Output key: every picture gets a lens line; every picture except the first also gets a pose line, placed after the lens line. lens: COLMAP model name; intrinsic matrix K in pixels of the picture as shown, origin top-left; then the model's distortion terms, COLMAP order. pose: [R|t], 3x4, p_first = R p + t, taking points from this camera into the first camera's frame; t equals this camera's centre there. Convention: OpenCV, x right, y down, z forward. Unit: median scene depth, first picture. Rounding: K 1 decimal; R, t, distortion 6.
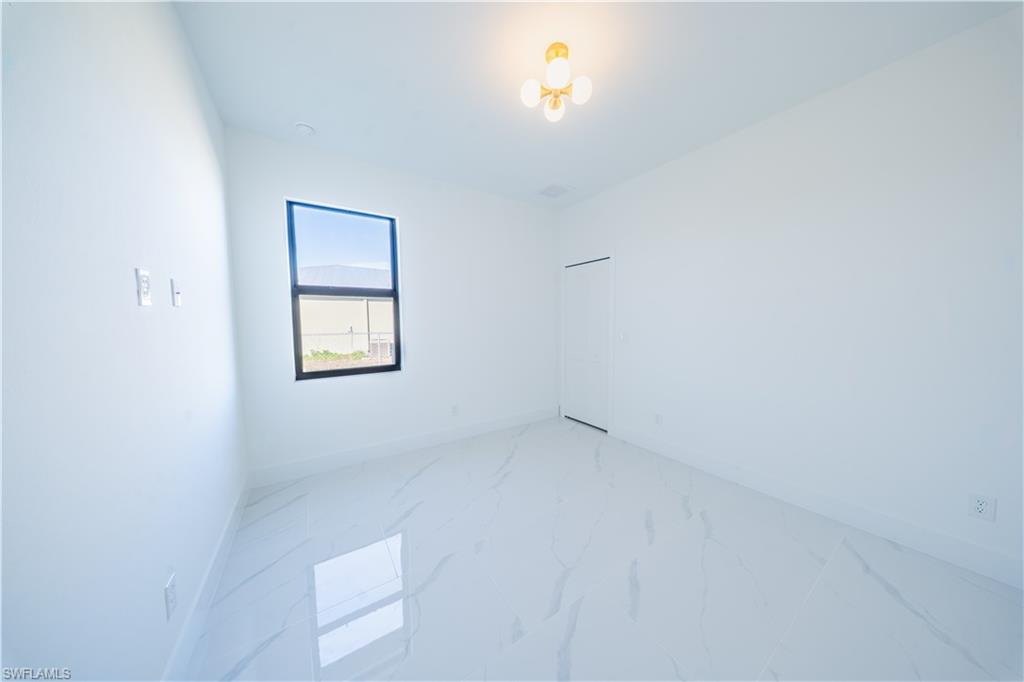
lens RADIAL K [[300.1, 0, 509.9], [0, 300.1, 345.4], [0, 0, 1]] dist [-0.000031, -0.000022]
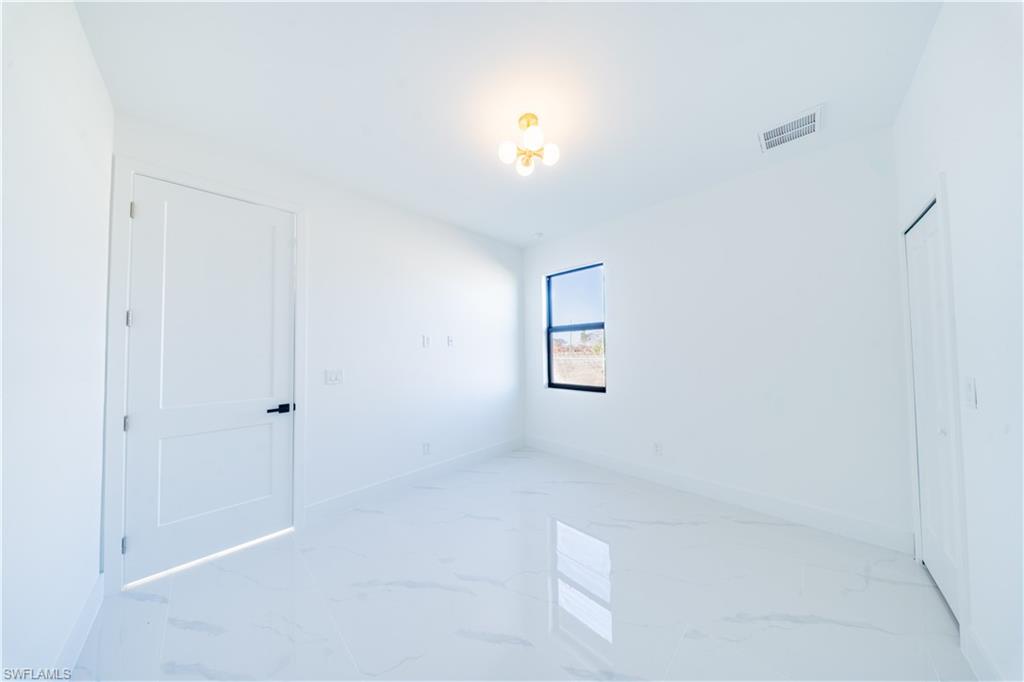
lens RADIAL K [[300.1, 0, 509.9], [0, 300.1, 345.4], [0, 0, 1]] dist [-0.000031, -0.000022]
pose [[0.221482, -0.007627, -0.975135, 0.756019], [-0.083164, 0.996179, -0.026681, -0.040436], [0.971612, 0.087005, 0.220001, 0.439734]]
